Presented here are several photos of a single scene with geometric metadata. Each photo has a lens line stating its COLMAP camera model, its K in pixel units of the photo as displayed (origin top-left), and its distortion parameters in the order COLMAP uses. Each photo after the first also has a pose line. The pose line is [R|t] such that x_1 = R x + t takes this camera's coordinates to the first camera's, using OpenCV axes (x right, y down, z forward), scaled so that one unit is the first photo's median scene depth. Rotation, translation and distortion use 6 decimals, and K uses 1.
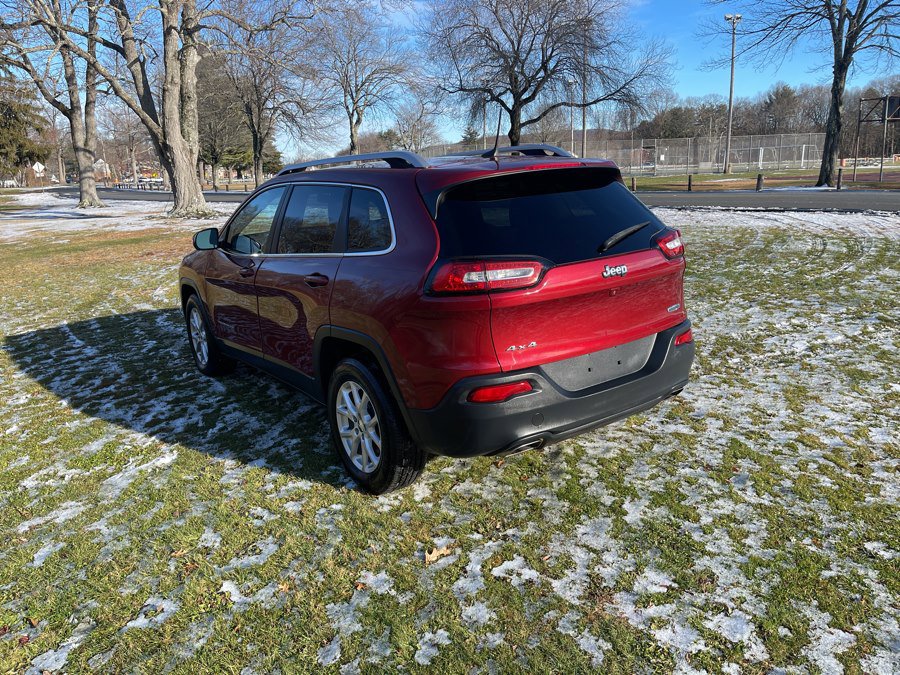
lens RADIAL K [[677.9, 0, 448.3], [0, 677.9, 338.3], [0, 0, 1]] dist [0.079730, -0.110299]
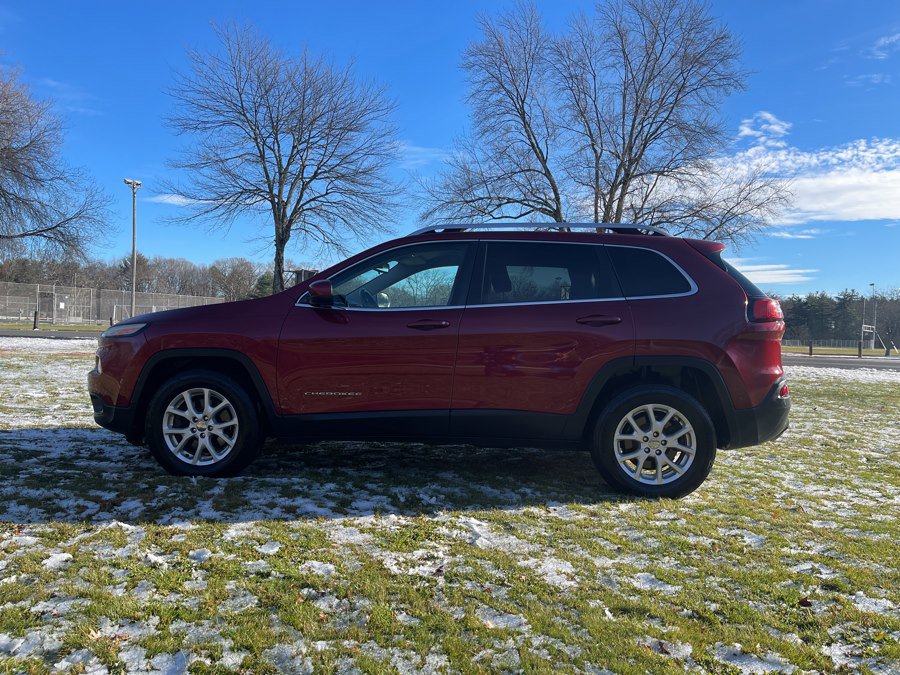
lens RADIAL K [[677.9, 0, 454.9], [0, 677.9, 341.6], [0, 0, 1]] dist [0.079730, -0.110299]
pose [[0.629425, 0.045143, 0.775749, -1.159258], [0.130587, 0.977968, -0.162867, 0.096128], [-0.766010, 0.203815, 0.609663, 0.478533]]
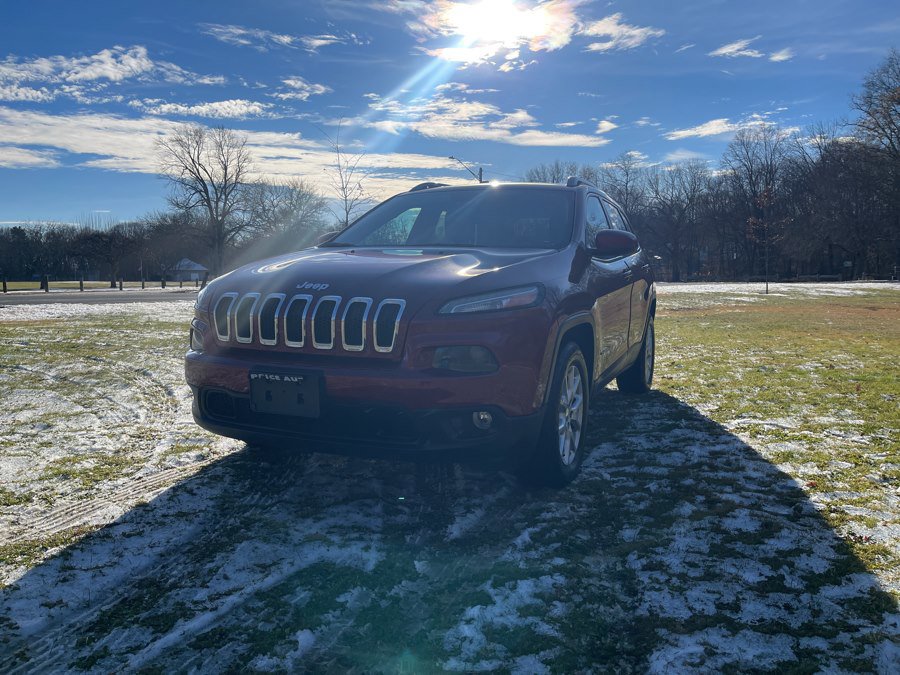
lens RADIAL K [[677.9, 0, 447.9], [0, 677.9, 335.8], [0, 0, 1]] dist [0.079730, -0.110299]
pose [[-0.516082, -0.034369, 0.855849, -1.210578], [0.223422, 0.959202, 0.173244, -0.288410], [-0.826887, 0.280624, -0.487348, 2.040798]]
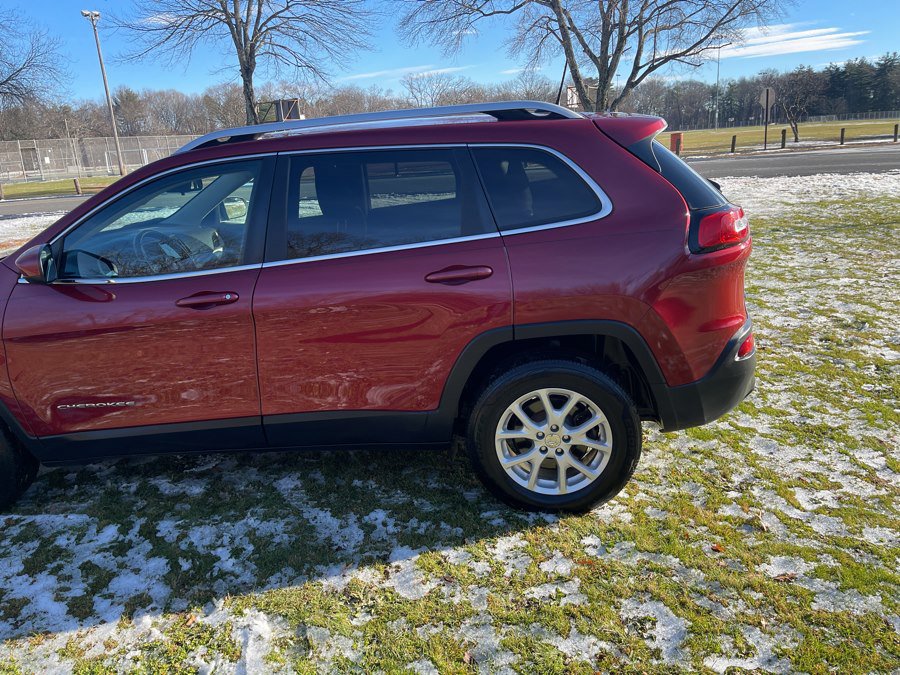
lens RADIAL K [[677.9, 0, 449.6], [0, 677.9, 335.6], [0, 0, 1]] dist [0.079730, -0.110299]
pose [[0.652697, -0.210570, 0.727768, -0.716470], [0.216830, 0.972337, 0.086869, -0.083271], [-0.725928, 0.101103, 0.680299, 0.487282]]
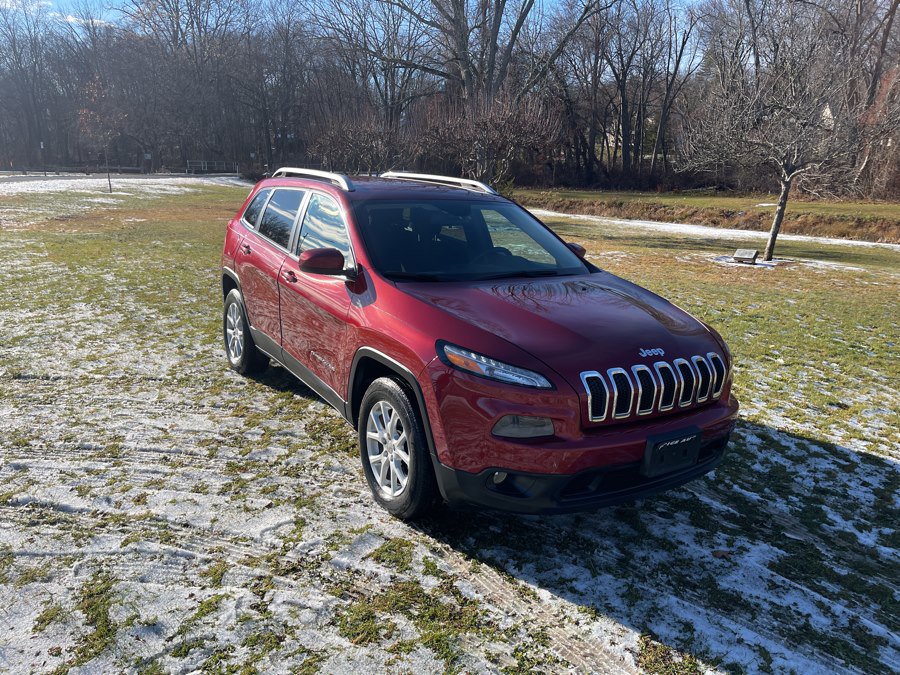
lens RADIAL K [[677.9, 0, 452.1], [0, 677.9, 335.3], [0, 0, 1]] dist [0.079730, -0.110299]
pose [[-0.998656, 0.003424, 0.051709, -0.283507], [0.026729, 0.888883, 0.457354, -0.649929], [-0.044397, 0.458122, -0.887780, 2.522397]]
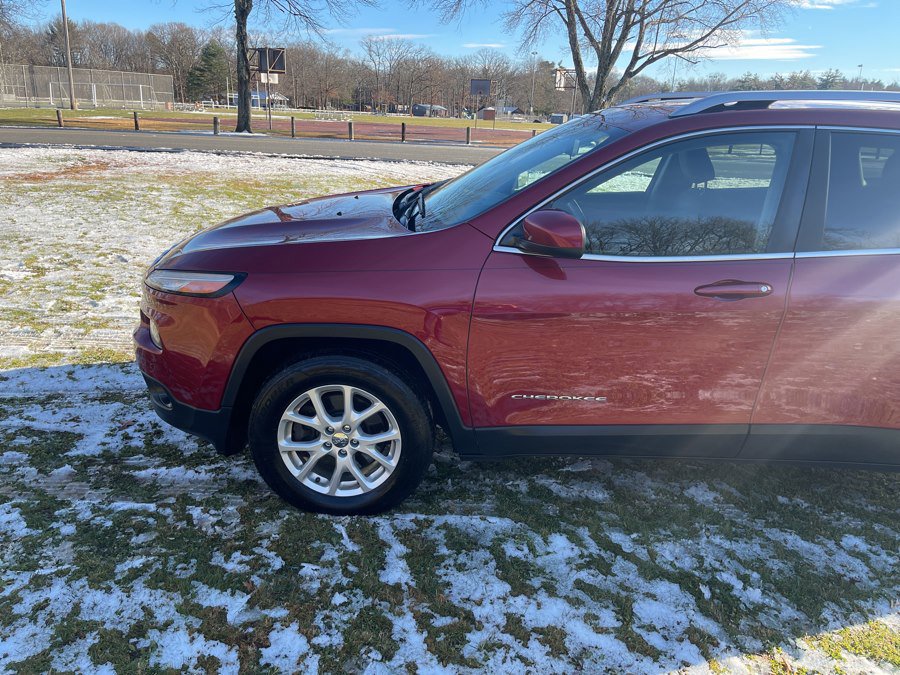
lens RADIAL K [[677.9, 0, 447.8], [0, 677.9, 335.6], [0, 0, 1]] dist [0.079730, -0.110299]
pose [[0.595202, -0.190456, 0.780680, -1.005173], [0.129017, 0.981553, 0.141096, -0.194948], [-0.793151, 0.016740, 0.608795, 0.992071]]
